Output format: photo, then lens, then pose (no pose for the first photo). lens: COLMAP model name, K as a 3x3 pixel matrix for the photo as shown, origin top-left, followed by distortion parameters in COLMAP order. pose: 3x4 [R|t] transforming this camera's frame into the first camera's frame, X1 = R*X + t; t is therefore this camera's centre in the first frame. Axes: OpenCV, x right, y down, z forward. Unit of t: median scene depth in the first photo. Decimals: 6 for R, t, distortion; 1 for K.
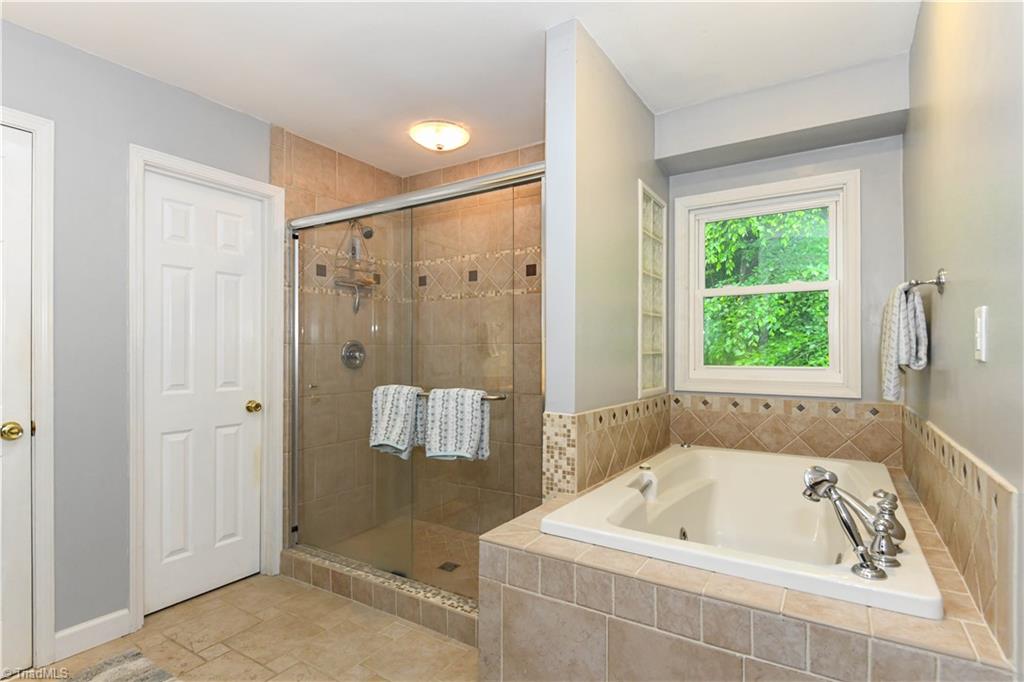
lens RADIAL K [[515.3, 0, 510.0], [0, 515.3, 346.2], [0, 0, 1]] dist [-0.001631, -0.000047]
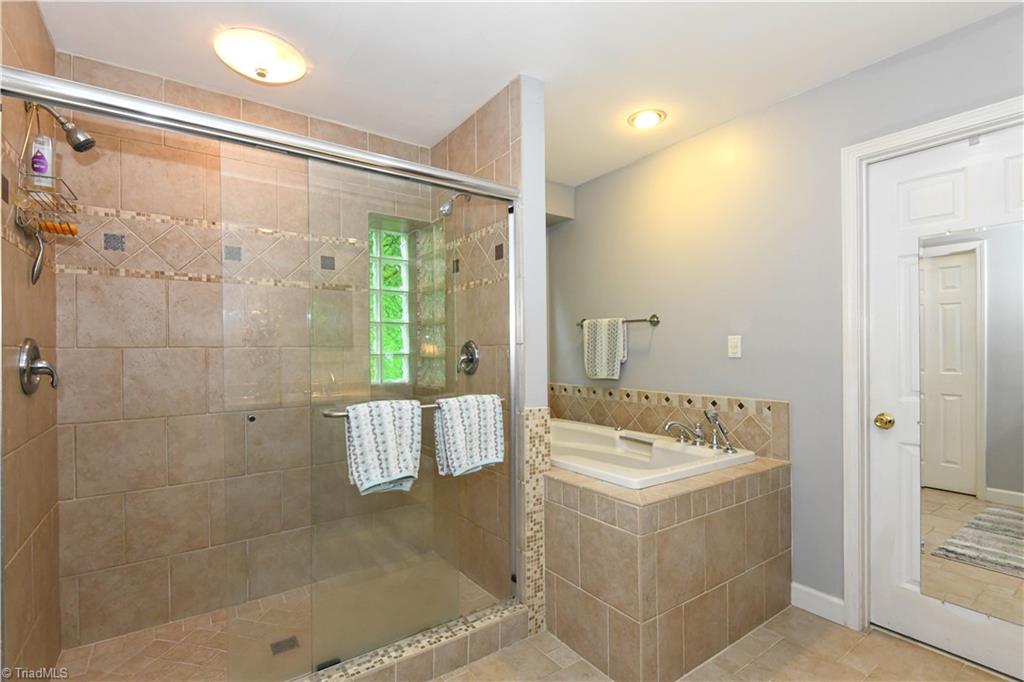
lens RADIAL K [[478.8, 0, 509.6], [0, 478.8, 347.6], [0, 0, 1]] dist [0.002528, -0.000736]
pose [[0.374710, 0.004804, 0.927129, -0.909024], [-0.003589, 0.999987, -0.003731, -0.002428], [-0.927135, -0.001929, 0.374723, 0.621834]]
